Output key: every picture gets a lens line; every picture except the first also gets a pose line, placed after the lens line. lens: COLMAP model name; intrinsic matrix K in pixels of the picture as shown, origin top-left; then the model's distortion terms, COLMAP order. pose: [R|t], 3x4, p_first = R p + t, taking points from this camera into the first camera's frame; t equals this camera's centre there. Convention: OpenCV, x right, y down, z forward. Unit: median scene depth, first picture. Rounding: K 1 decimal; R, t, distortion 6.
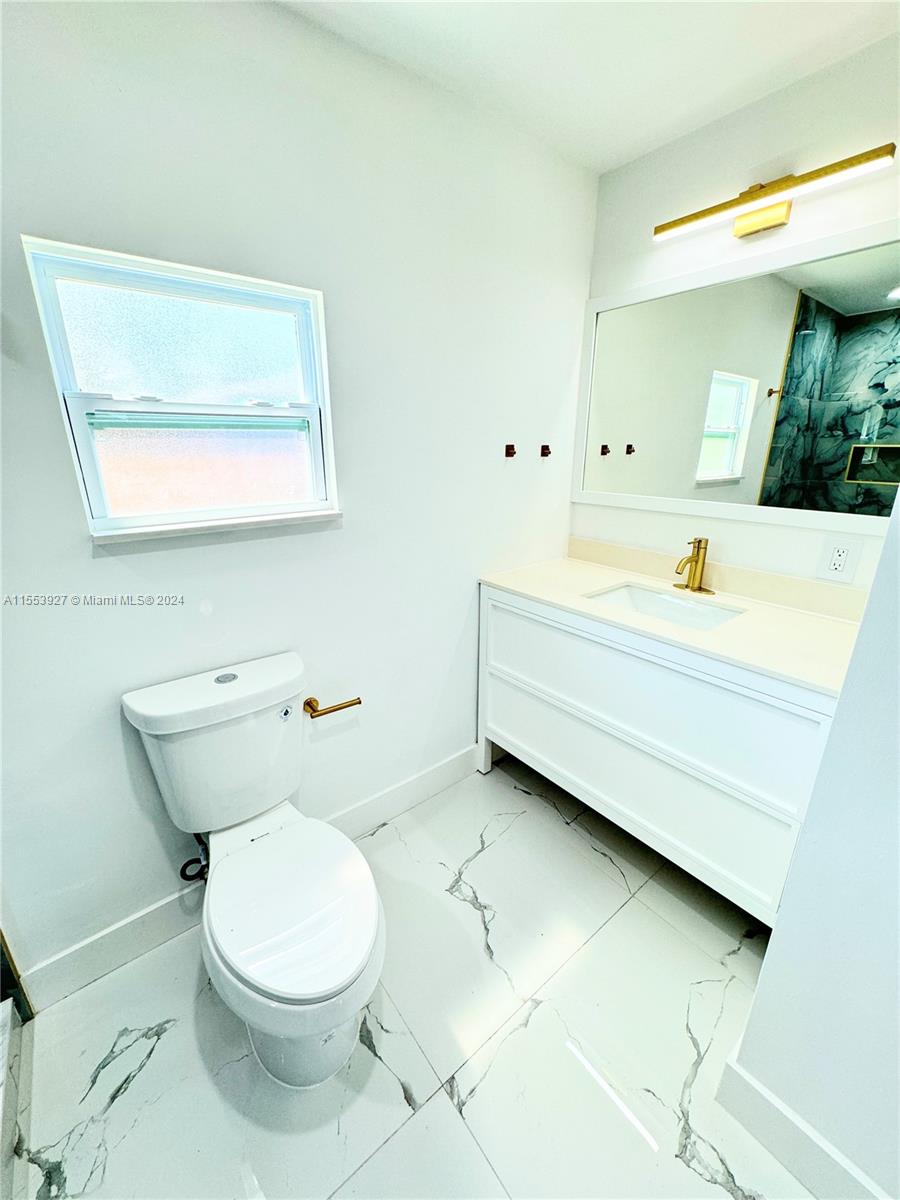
lens RADIAL K [[478.7, 0, 450.8], [0, 478.7, 600.3], [0, 0, 1]] dist [-0.002240, 0.000571]
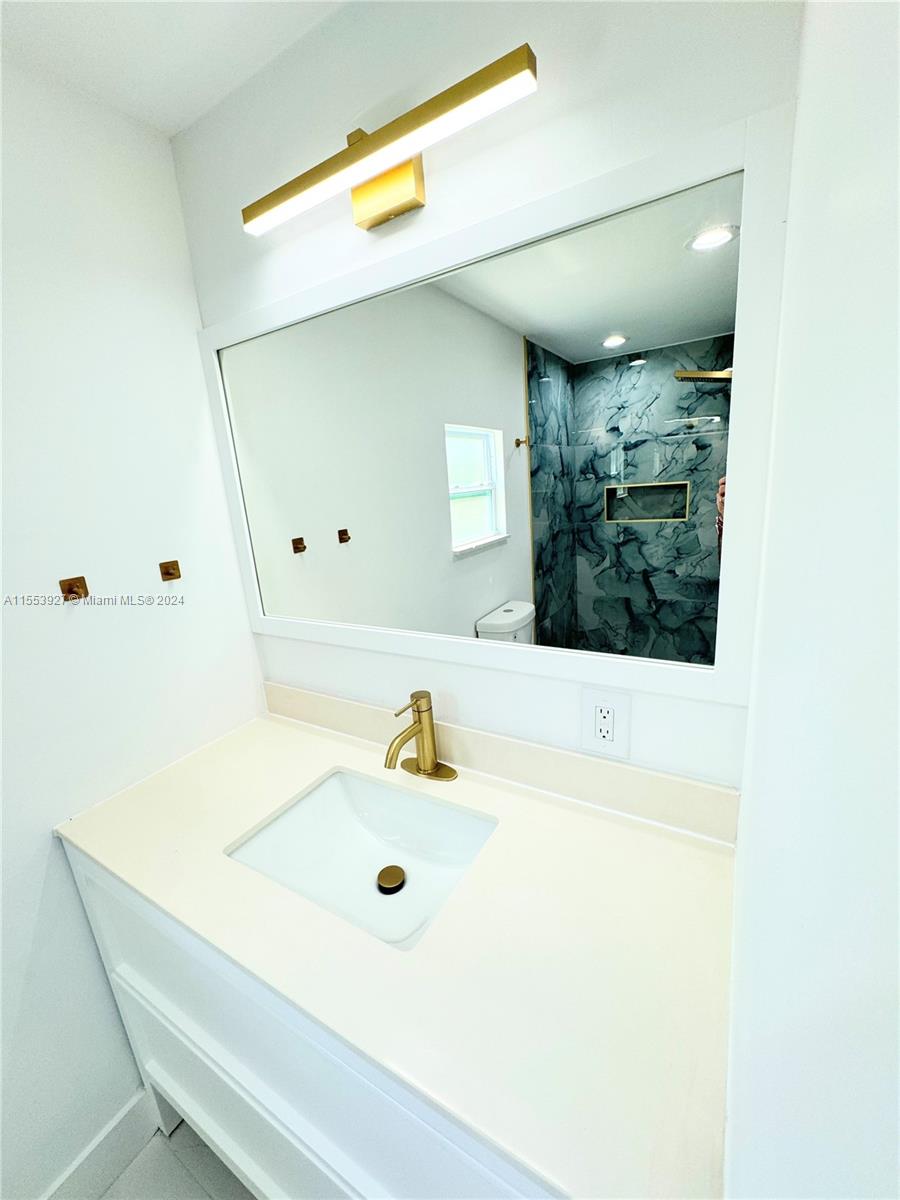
lens RADIAL K [[478.7, 0, 448.9], [0, 478.7, 601.6], [0, 0, 1]] dist [-0.002240, 0.000571]
pose [[0.933607, -0.154688, 0.323188, 0.181031], [0.180446, 0.982255, -0.051124, -0.101186], [-0.309545, 0.106048, 0.944953, 0.185239]]
